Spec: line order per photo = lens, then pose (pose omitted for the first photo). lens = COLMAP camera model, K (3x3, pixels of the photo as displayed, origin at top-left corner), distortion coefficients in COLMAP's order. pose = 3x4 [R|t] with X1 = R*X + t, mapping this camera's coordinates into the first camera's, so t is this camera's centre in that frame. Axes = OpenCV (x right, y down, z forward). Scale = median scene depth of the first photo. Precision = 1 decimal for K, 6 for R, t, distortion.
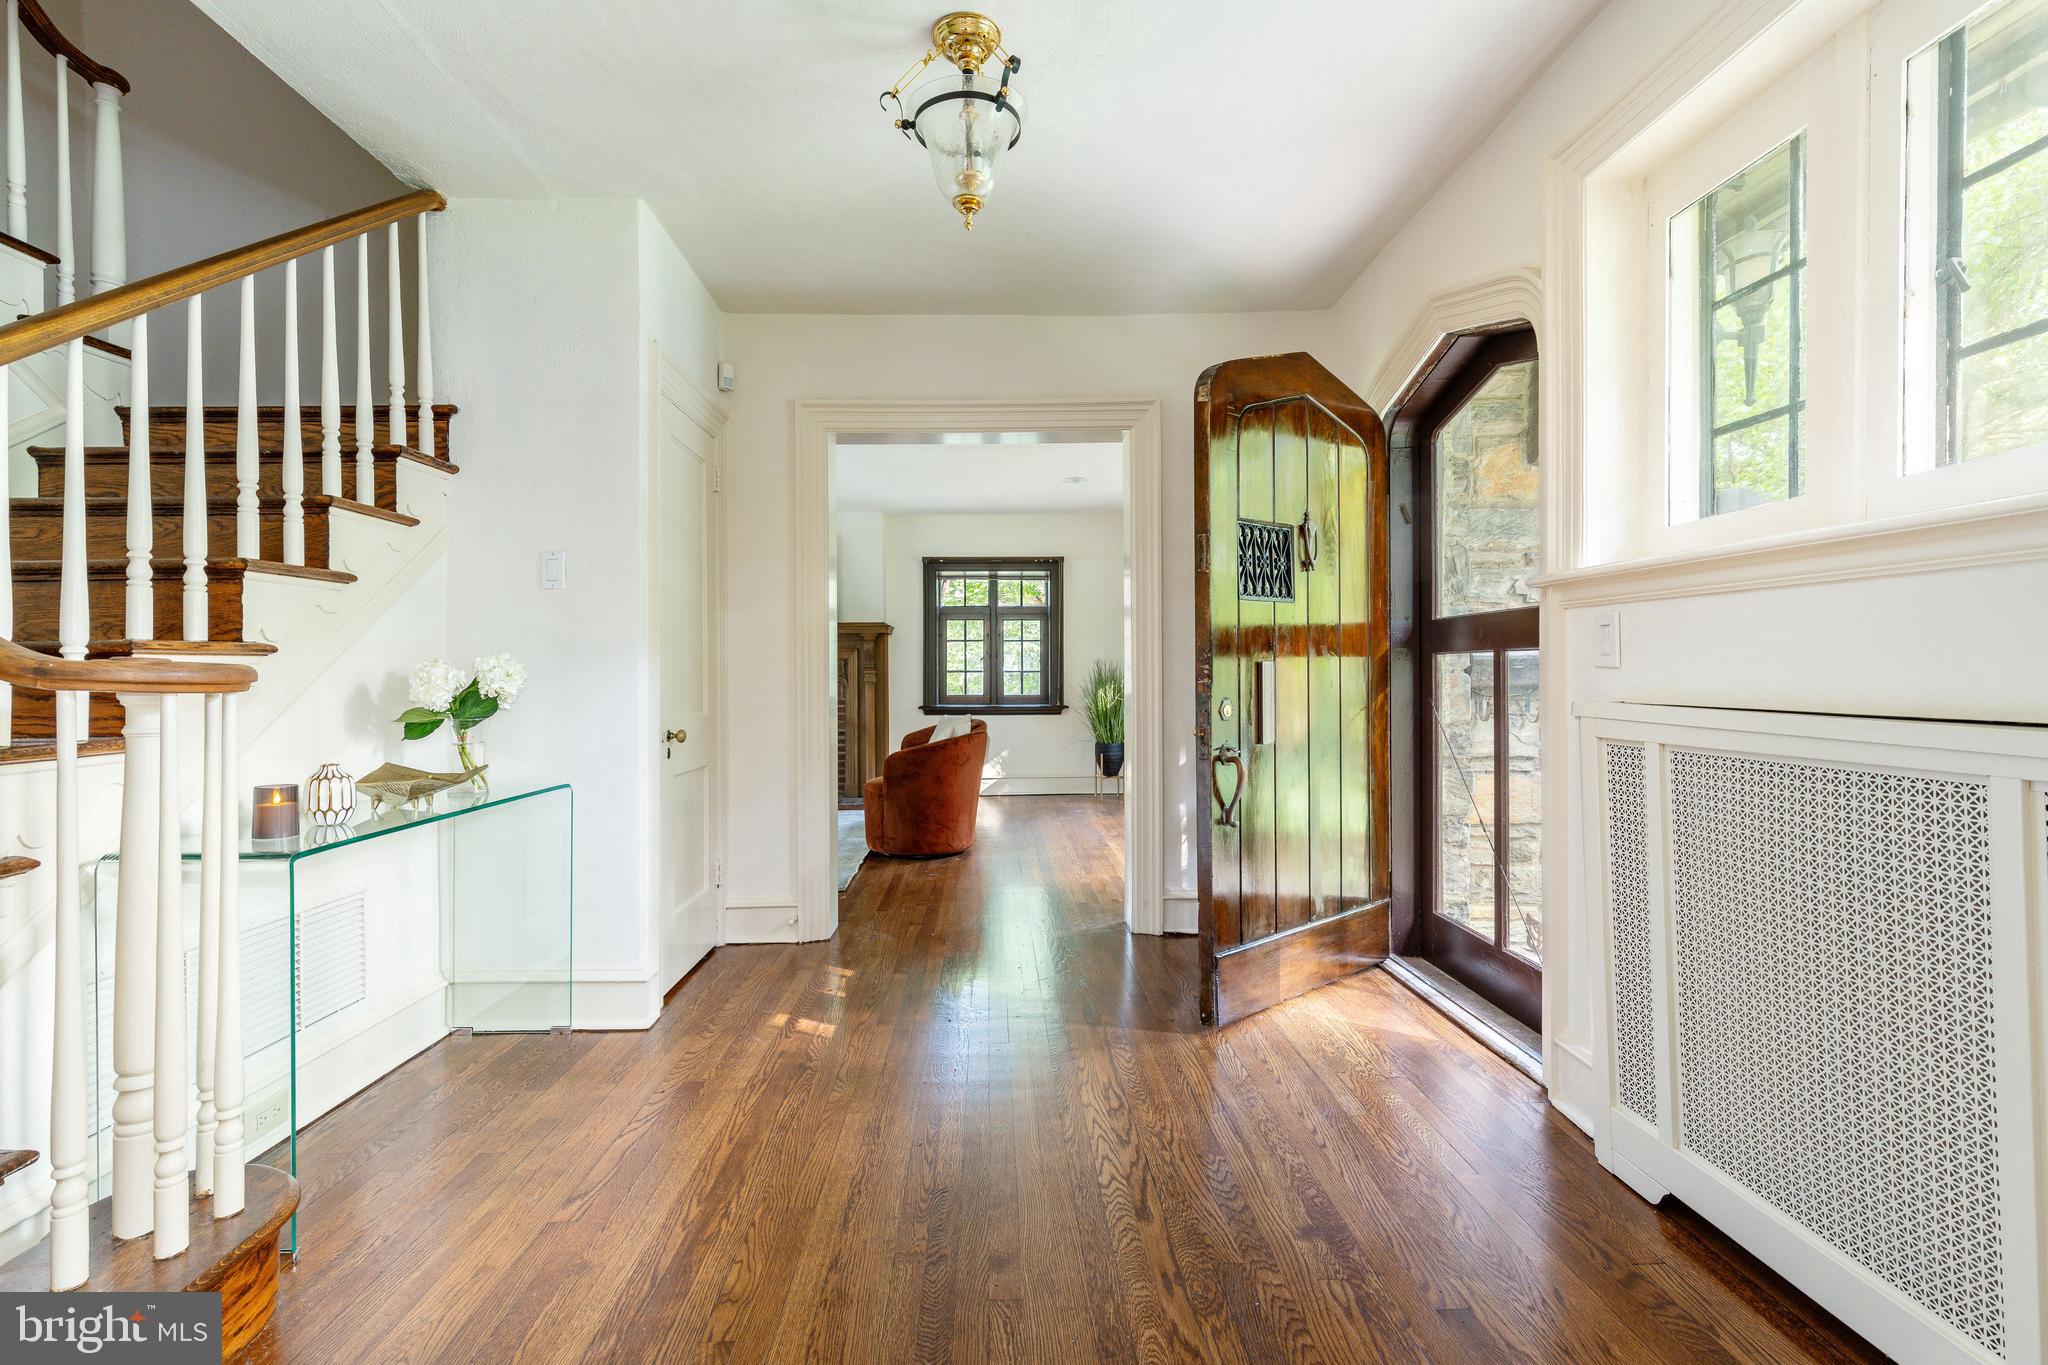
lens RADIAL K [[949.2, 0, 1021.2], [0, 949.2, 669.6], [0, 0, 1]] dist [-0.000020, -0.000058]
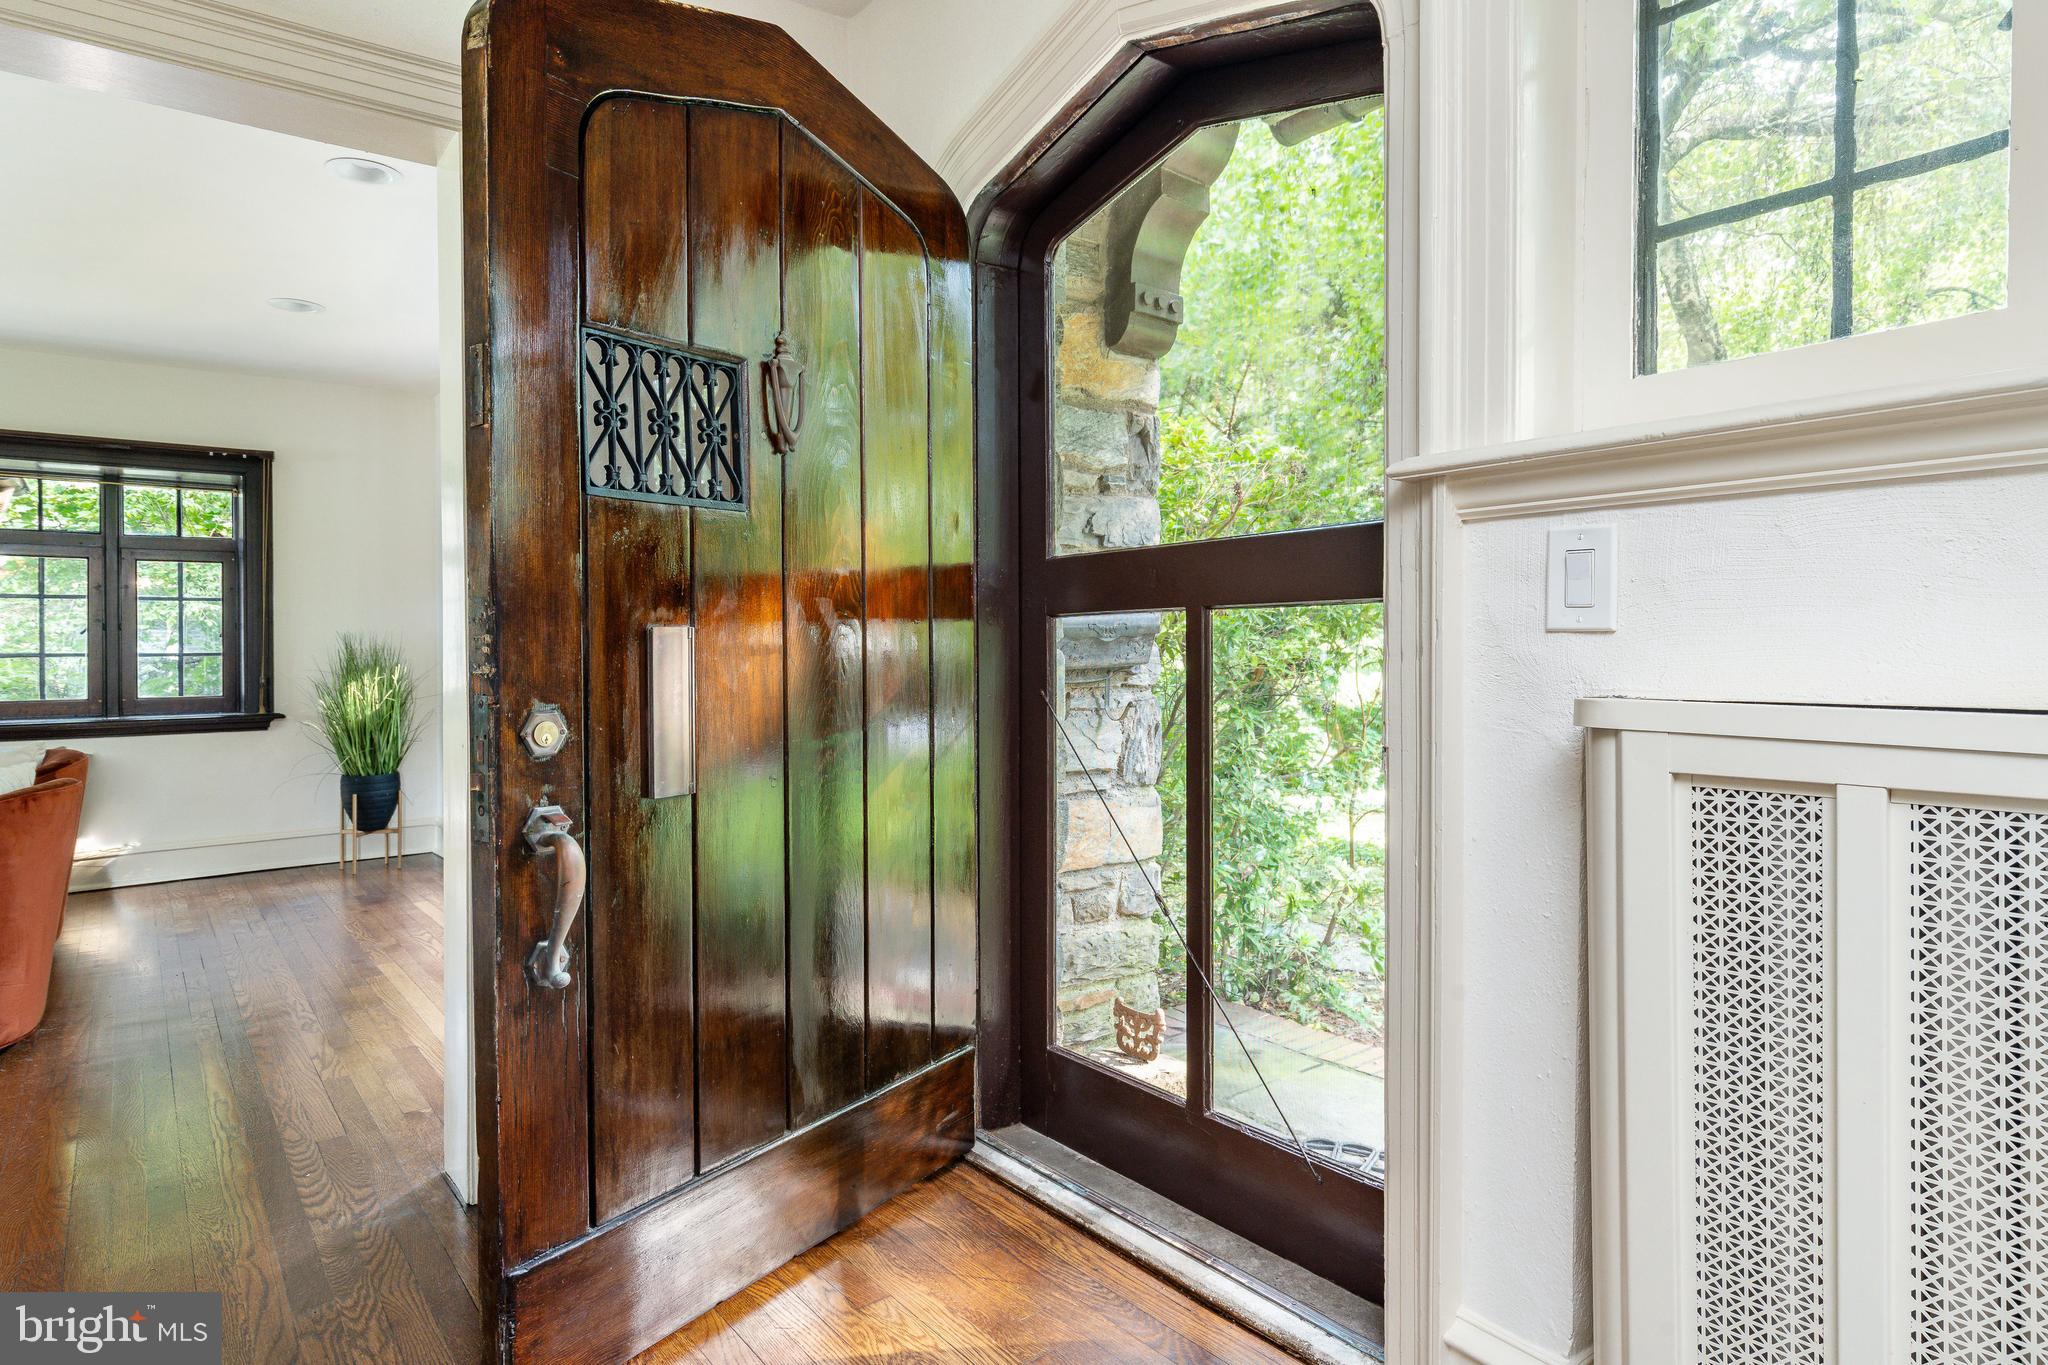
lens RADIAL K [[1154.2, 0, 1103.1], [0, 1154.2, 646.6], [0, 0, 1]] dist [0.000942, -0.000723]
pose [[0.783028, -0.004388, 0.621971, 0.007933], [0.006089, 0.999981, -0.000612, 0.002405], [-0.621957, 0.004266, 0.783040, 0.336794]]
